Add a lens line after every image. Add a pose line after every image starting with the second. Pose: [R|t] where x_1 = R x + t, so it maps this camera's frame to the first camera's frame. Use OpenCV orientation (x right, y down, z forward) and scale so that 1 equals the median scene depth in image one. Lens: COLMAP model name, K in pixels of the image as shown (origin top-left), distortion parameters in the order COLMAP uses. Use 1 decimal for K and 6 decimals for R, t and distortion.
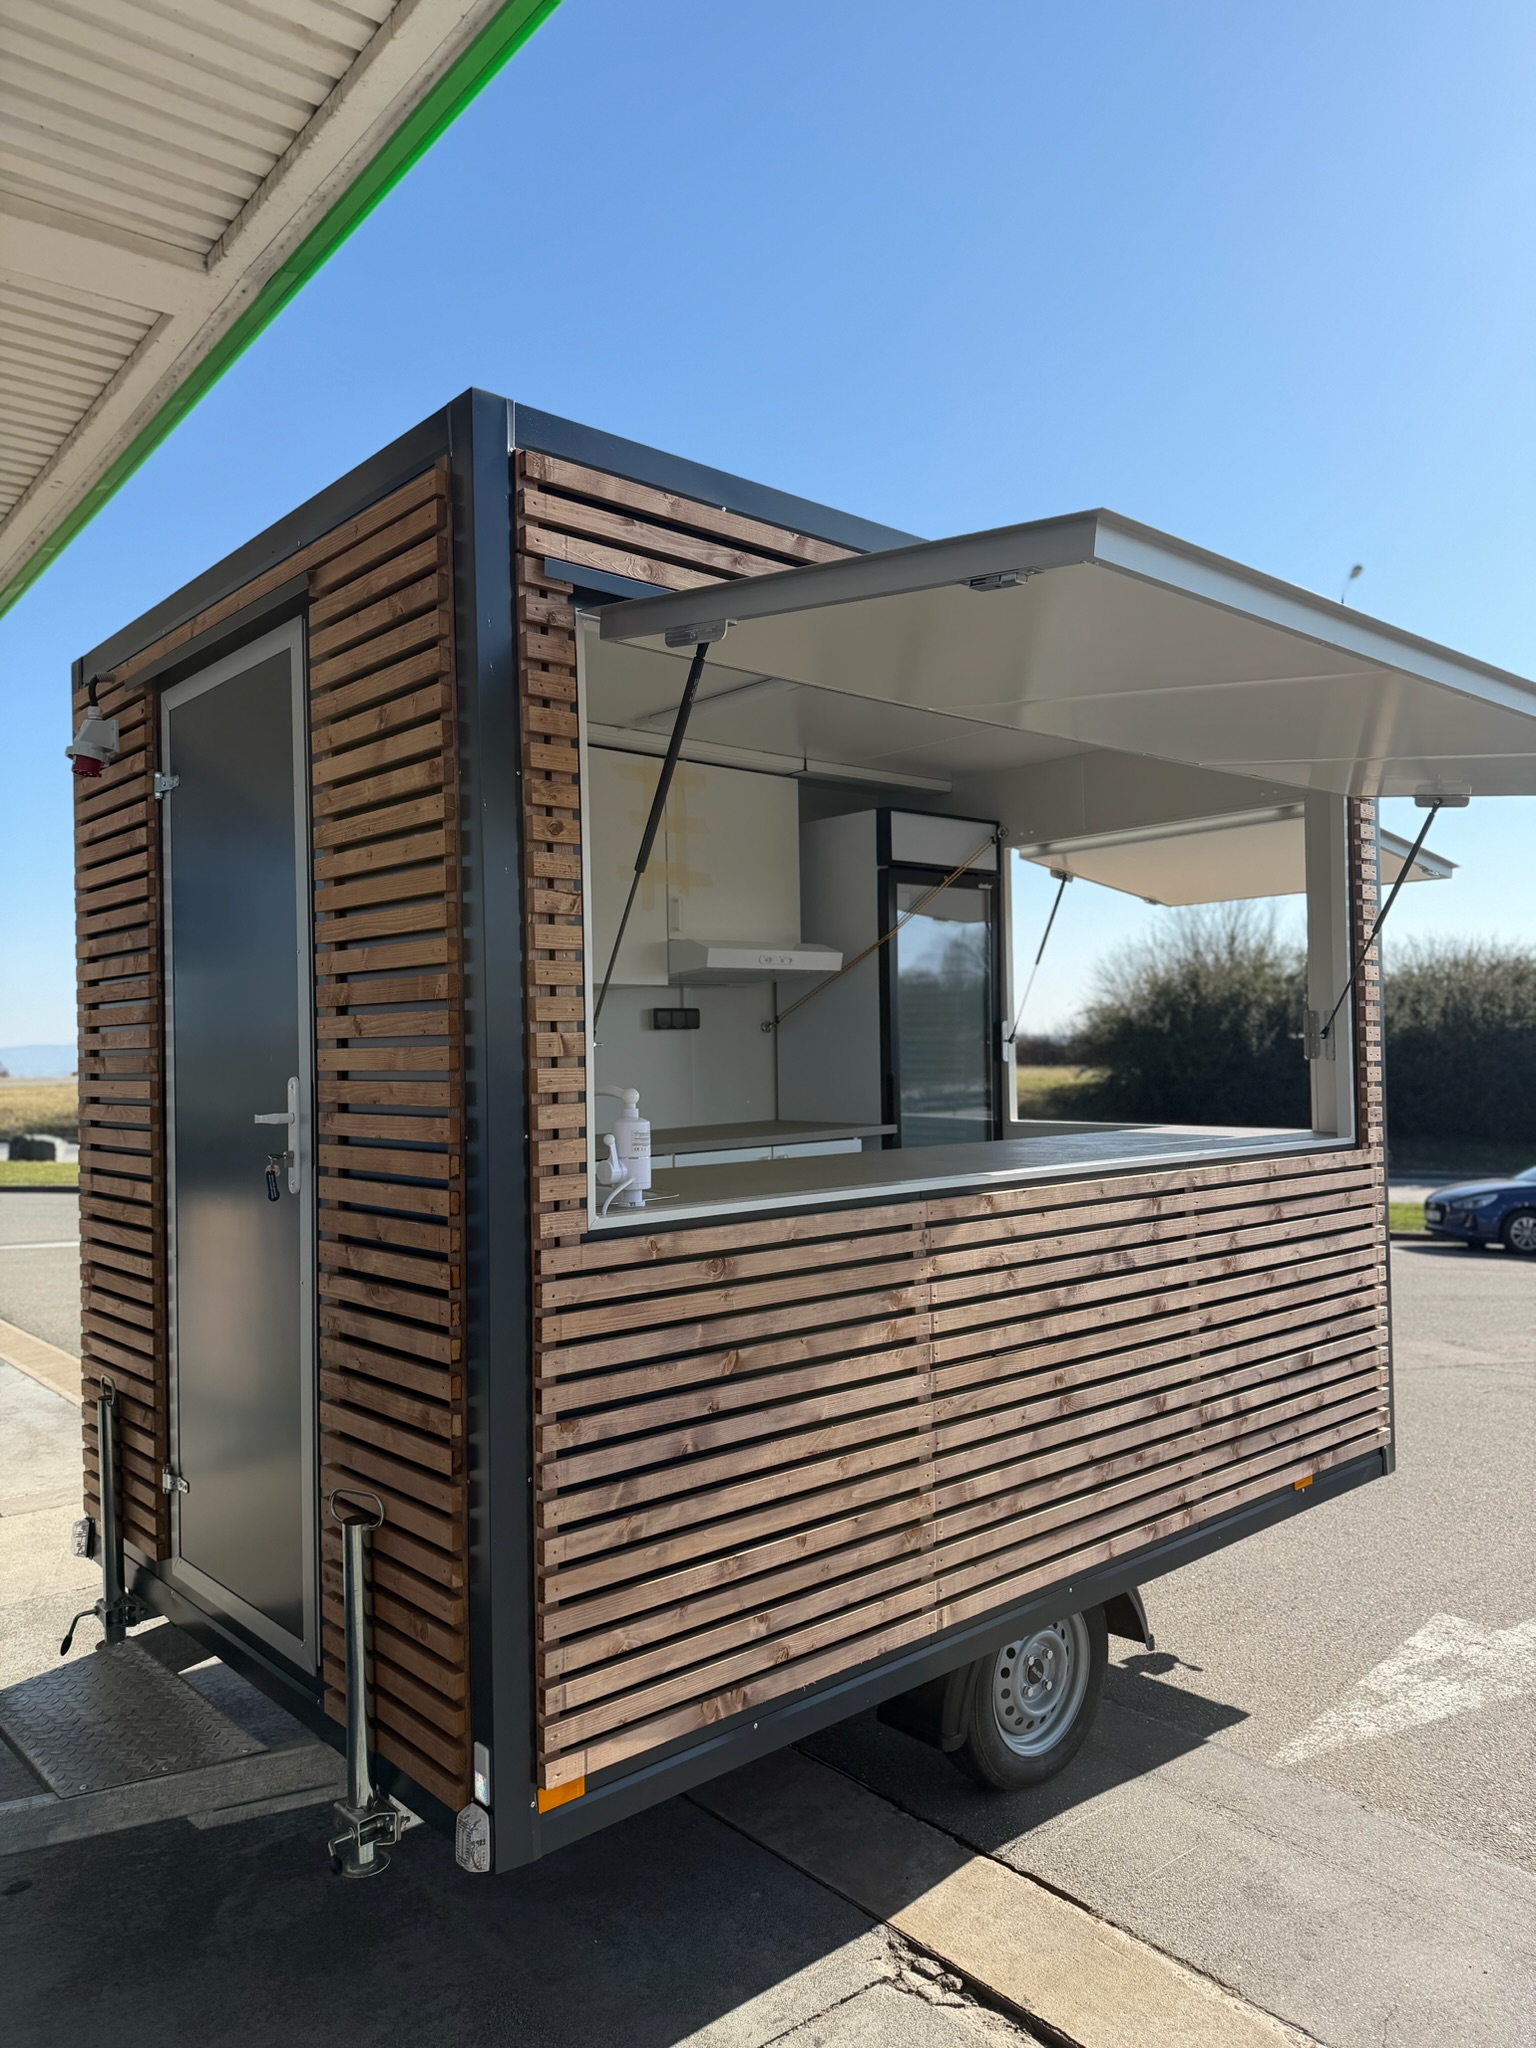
lens RADIAL K [[1394.4, 0, 768.0], [0, 1394.4, 1024.0], [0, 0, 1]] dist [0.126306, -0.150972]
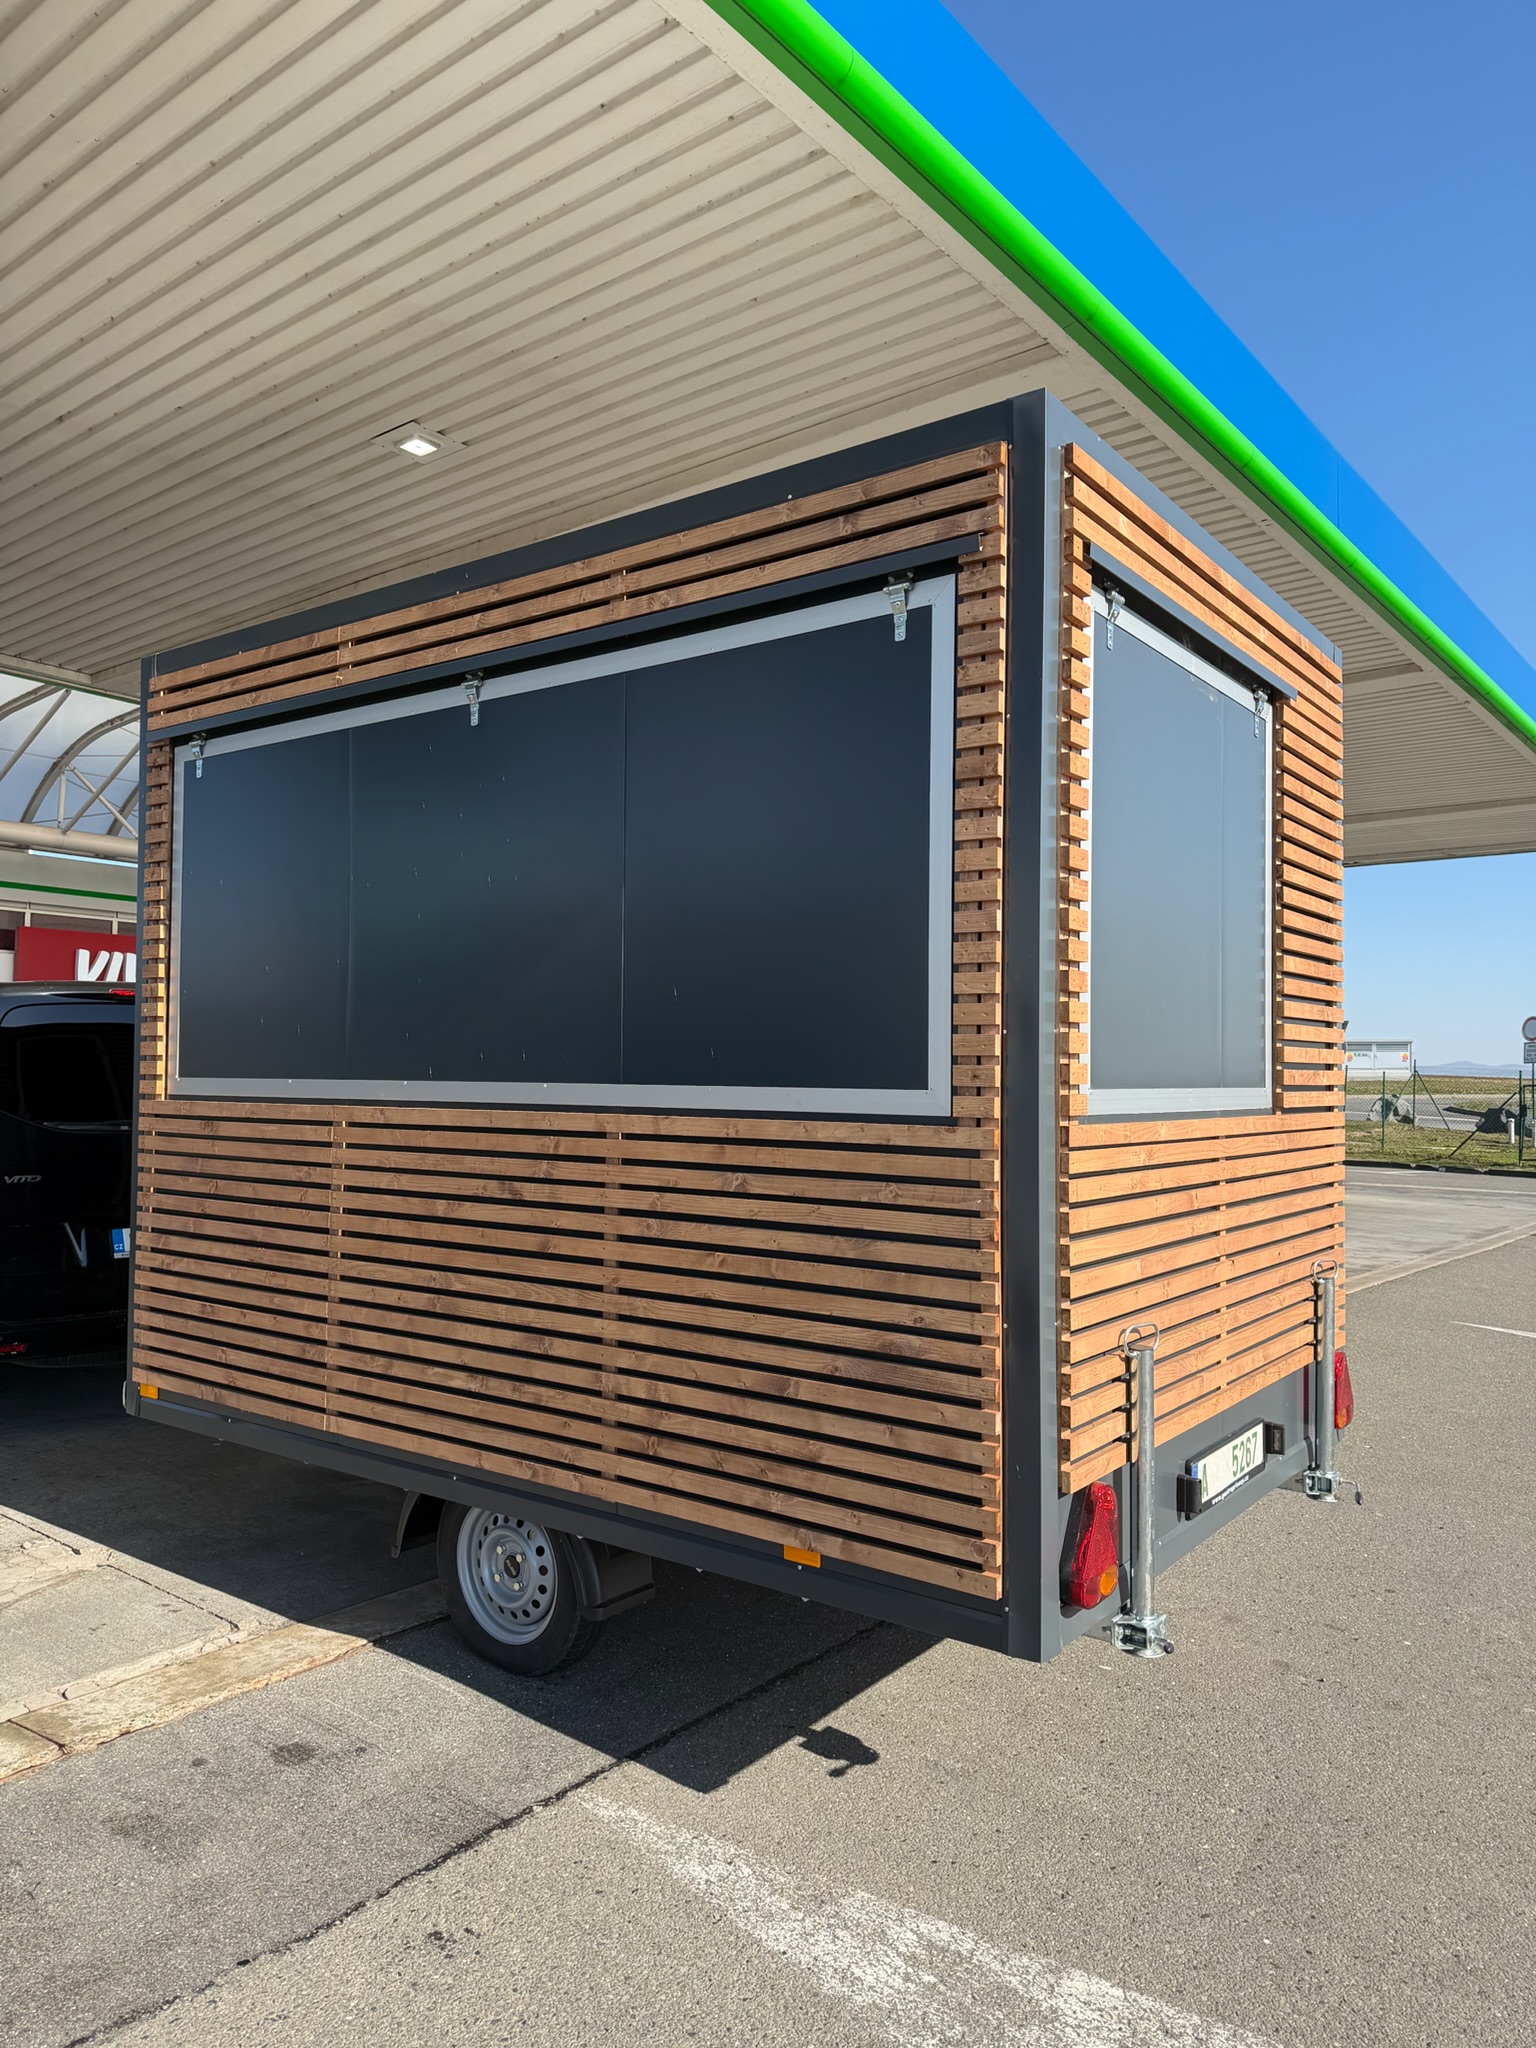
lens RADIAL K [[1394.4, 0, 768.0], [0, 1394.4, 1024.0], [0, 0, 1]] dist [0.126306, -0.150972]
pose [[0.214898, -0.017227, -0.976484, 1.328570], [0.003542, 0.999852, -0.016860, 0.066029], [0.976630, 0.000165, 0.214927, 0.991943]]
